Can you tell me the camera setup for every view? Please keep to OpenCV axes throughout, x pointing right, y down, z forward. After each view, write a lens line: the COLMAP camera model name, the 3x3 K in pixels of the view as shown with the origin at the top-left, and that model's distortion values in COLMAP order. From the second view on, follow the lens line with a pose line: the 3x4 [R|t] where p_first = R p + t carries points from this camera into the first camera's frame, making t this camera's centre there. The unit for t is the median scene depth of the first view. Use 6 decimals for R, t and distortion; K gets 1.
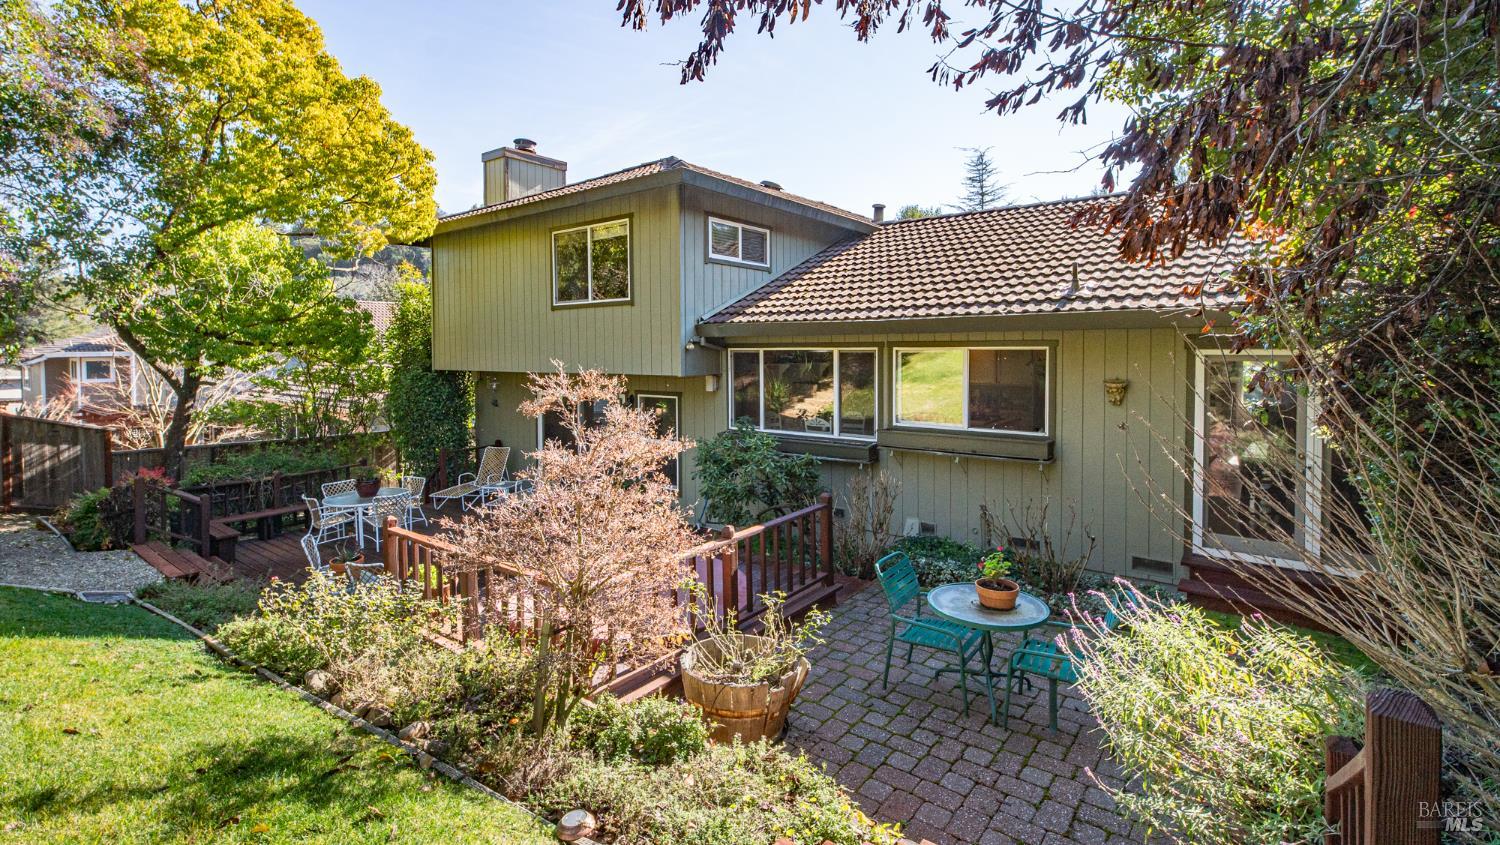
lens RADIAL K [[671.3, 0, 746.2], [0, 671.3, 433.3], [0, 0, 1]] dist [0.001111, -0.000656]
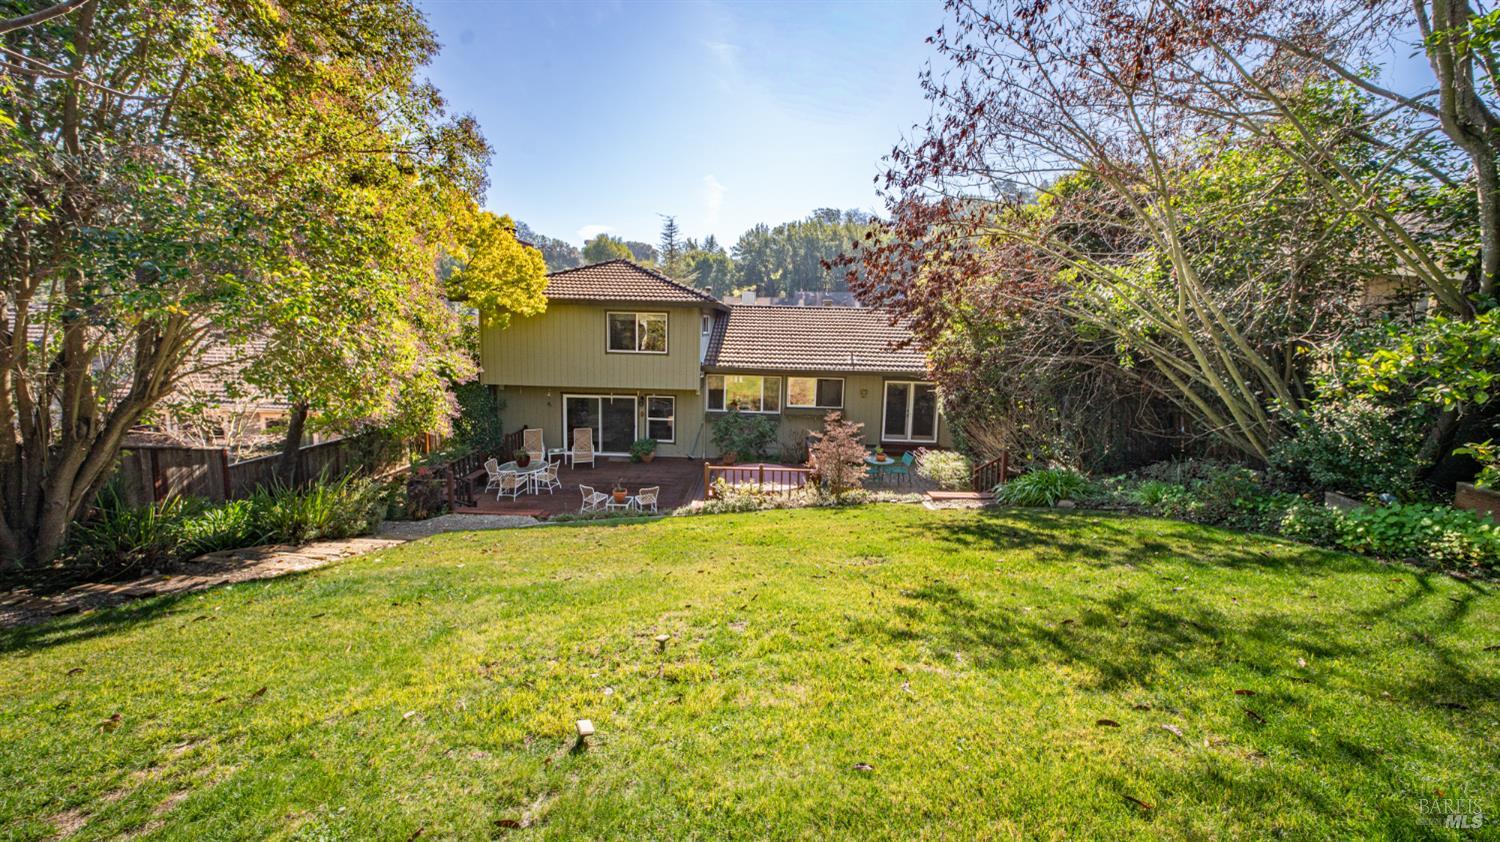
lens RADIAL K [[671.3, 0, 746.2], [0, 671.3, 431.8], [0, 0, 1]] dist [0.001111, -0.000656]
pose [[0.765621, -0.096400, 0.636028, -1.179543], [0.047291, 0.994467, 0.093801, -0.126718], [-0.641551, -0.041738, 0.765944, -0.652942]]
